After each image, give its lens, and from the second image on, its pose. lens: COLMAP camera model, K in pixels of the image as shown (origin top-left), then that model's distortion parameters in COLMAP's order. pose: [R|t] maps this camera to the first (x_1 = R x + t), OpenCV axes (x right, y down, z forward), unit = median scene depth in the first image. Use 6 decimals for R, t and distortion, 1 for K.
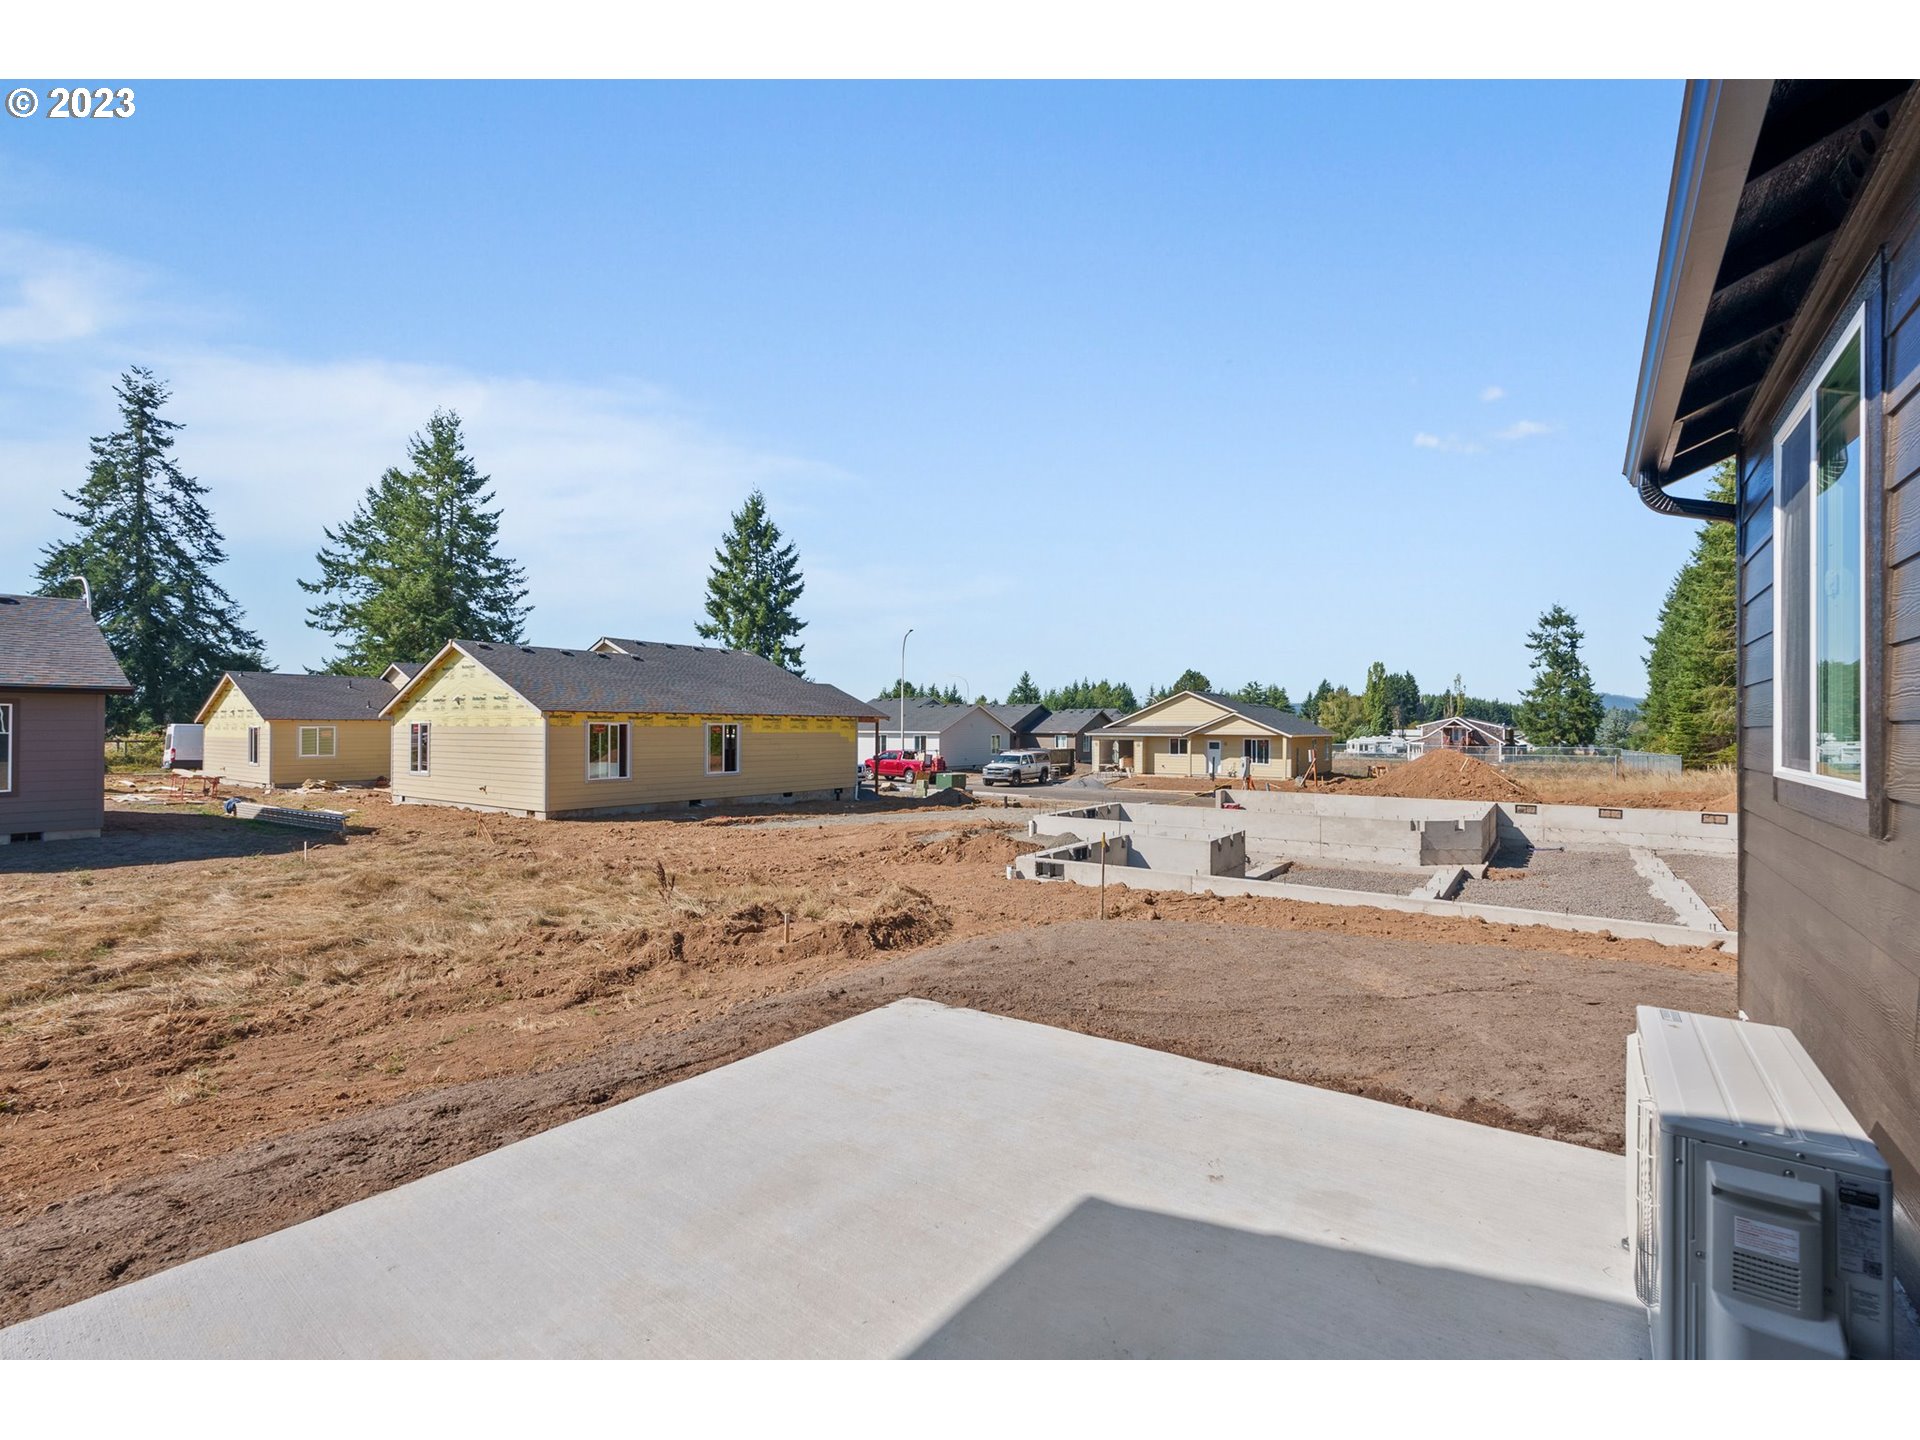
lens RADIAL K [[843.5, 0, 961.1], [0, 843.5, 720.7], [0, 0, 1]] dist [-0.004355, -0.000067]
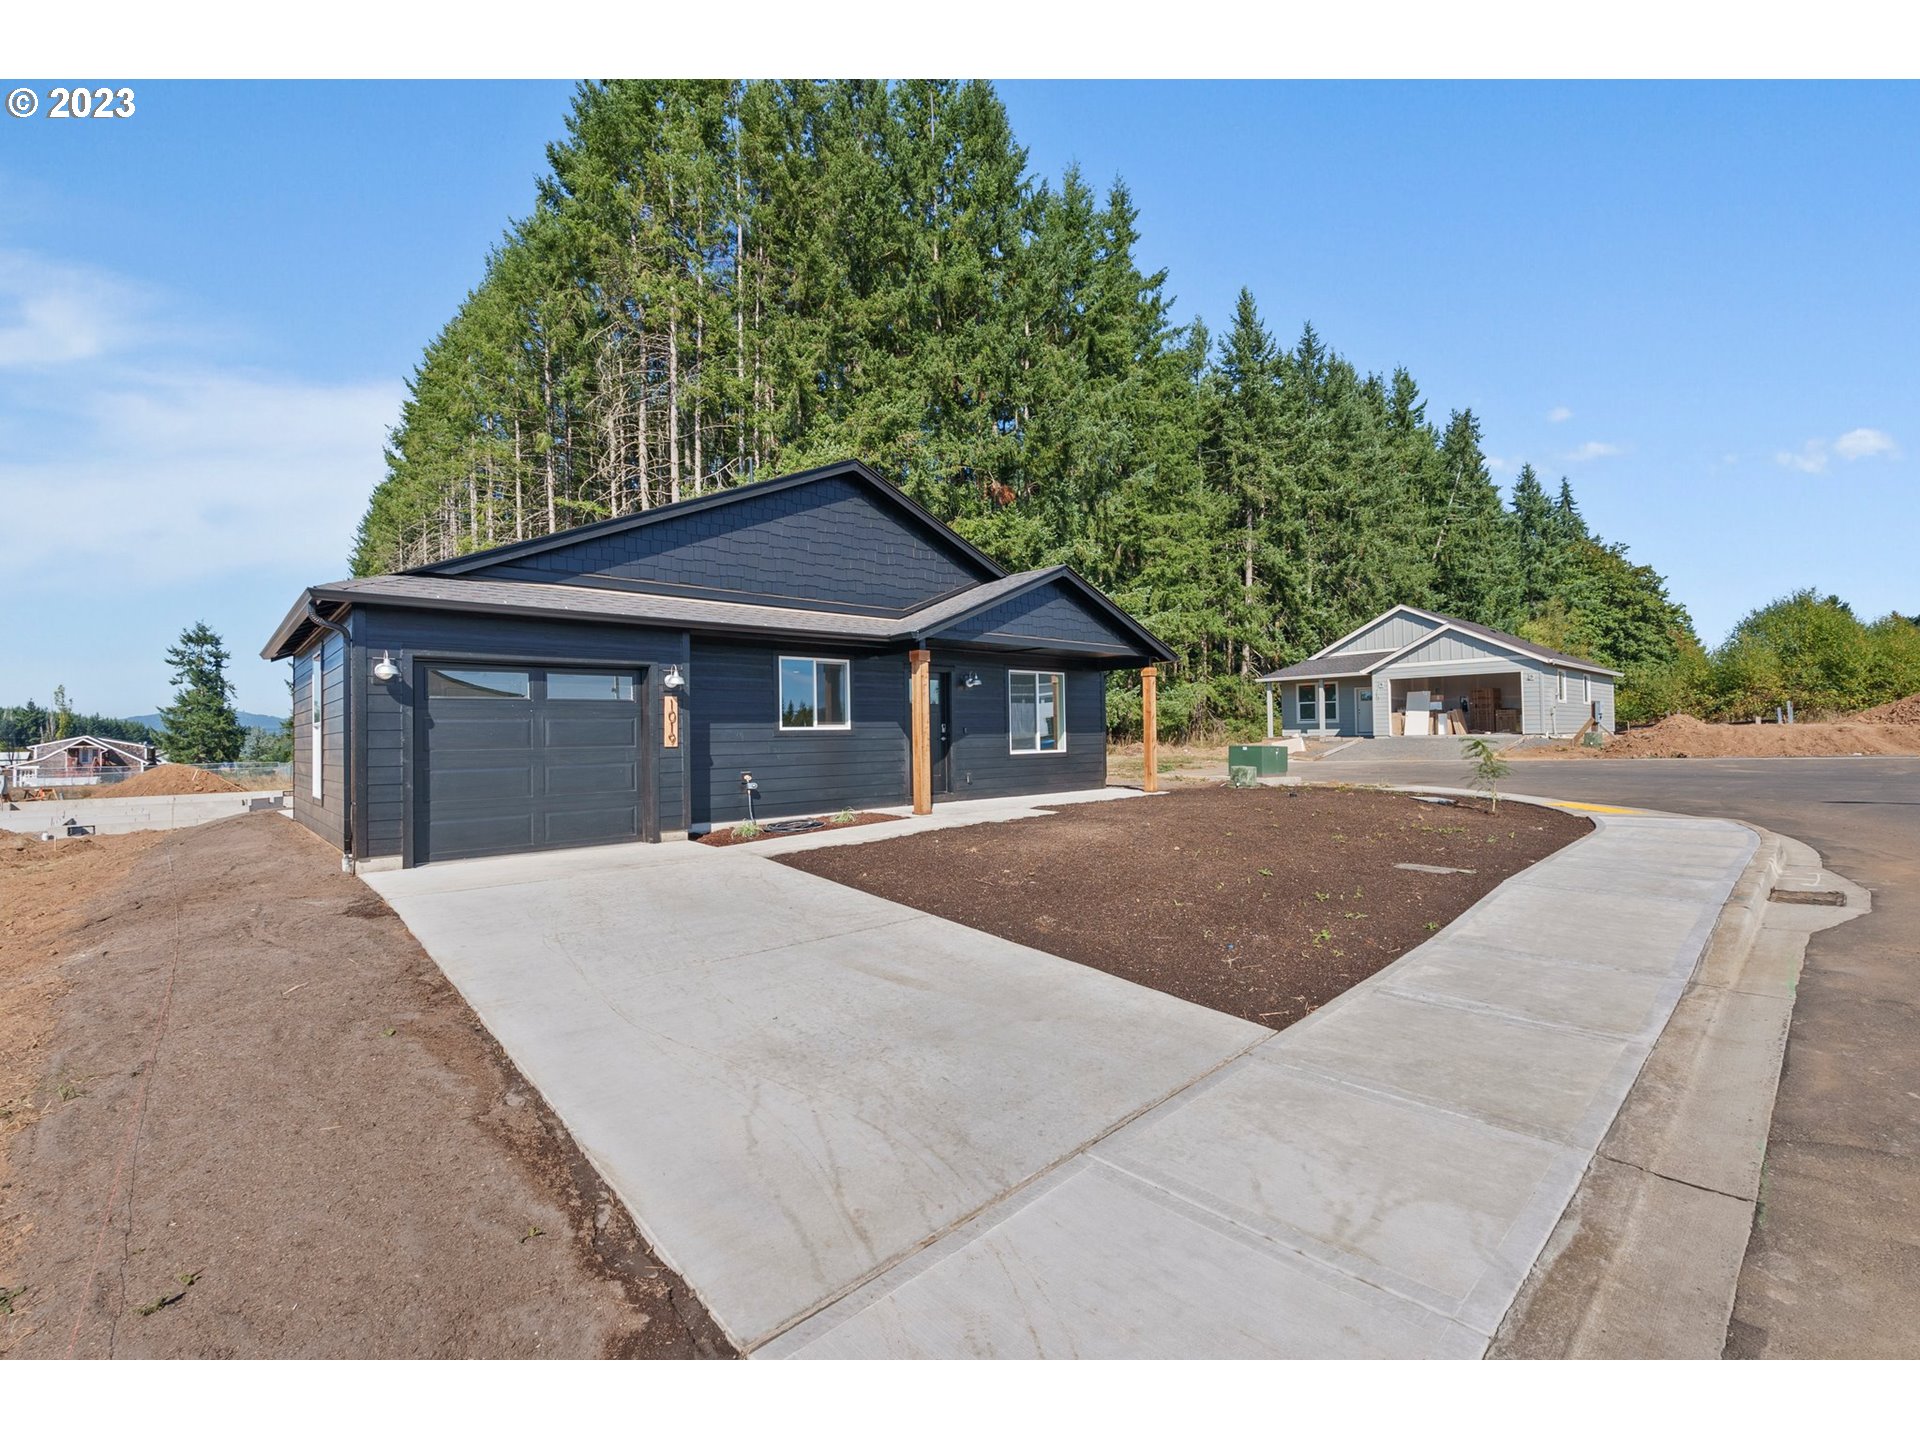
lens RADIAL K [[843.5, 0, 960.6], [0, 843.5, 724.7], [0, 0, 1]] dist [-0.004355, -0.000067]
pose [[0.192863, 0.007362, 0.981198, -0.217066], [0.008203, 0.999925, -0.009115, -0.000273], [-0.981191, 0.009806, 0.192788, -0.174920]]
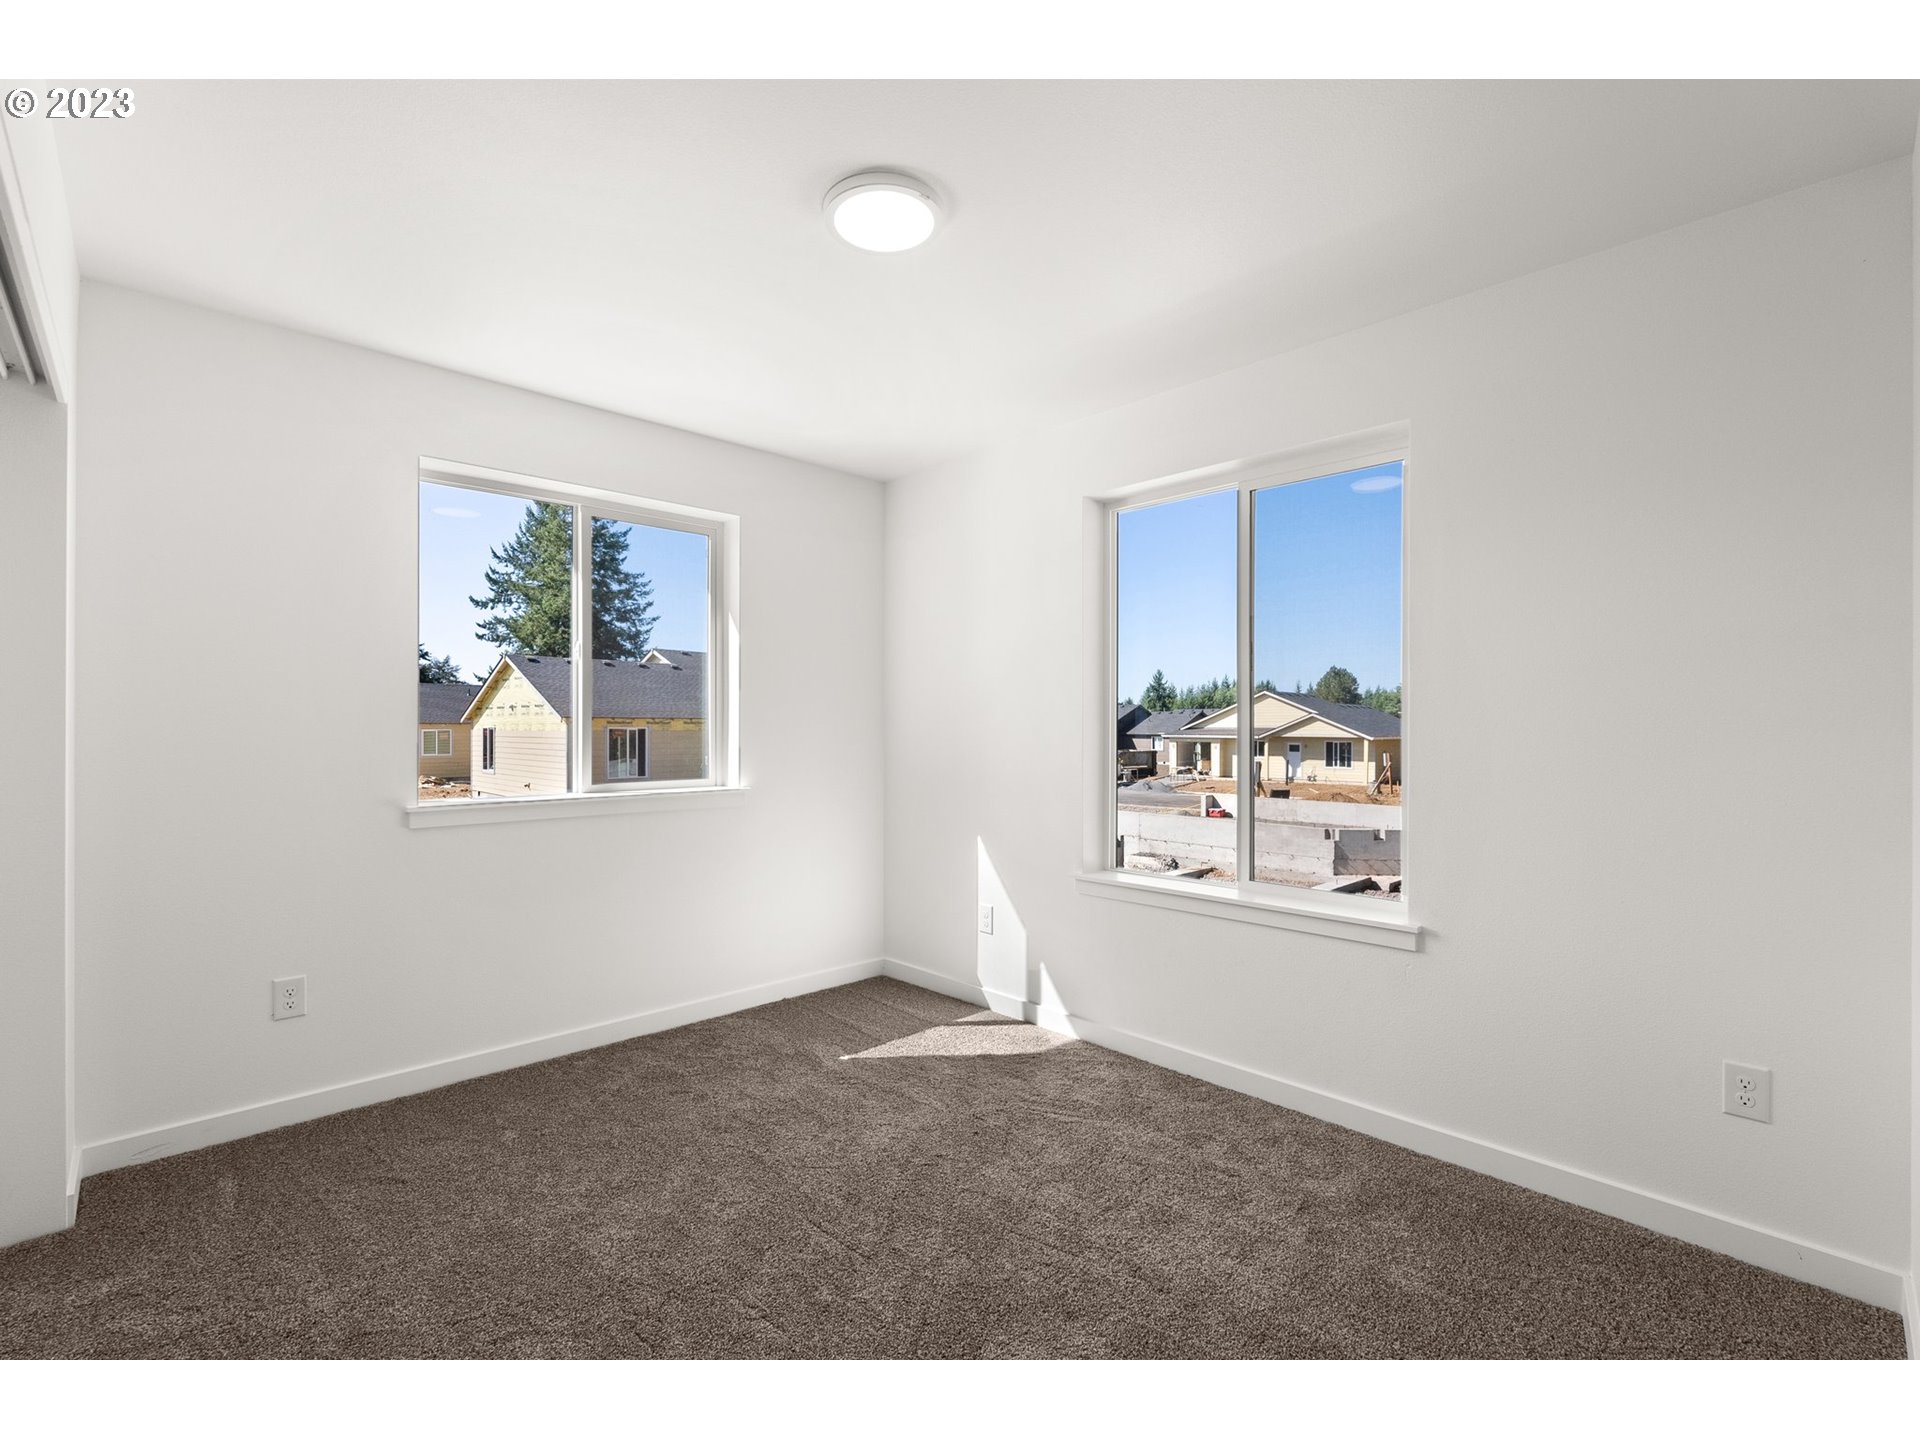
lens RADIAL K [[843.5, 0, 957.8], [0, 843.5, 727.7], [0, 0, 1]] dist [-0.004355, -0.000067]
pose [[0.986884, -0.000951, -0.161430, 0.046547], [0.002290, 0.999964, 0.008111, -0.001300], [0.161417, -0.008374, 0.986851, -0.005674]]
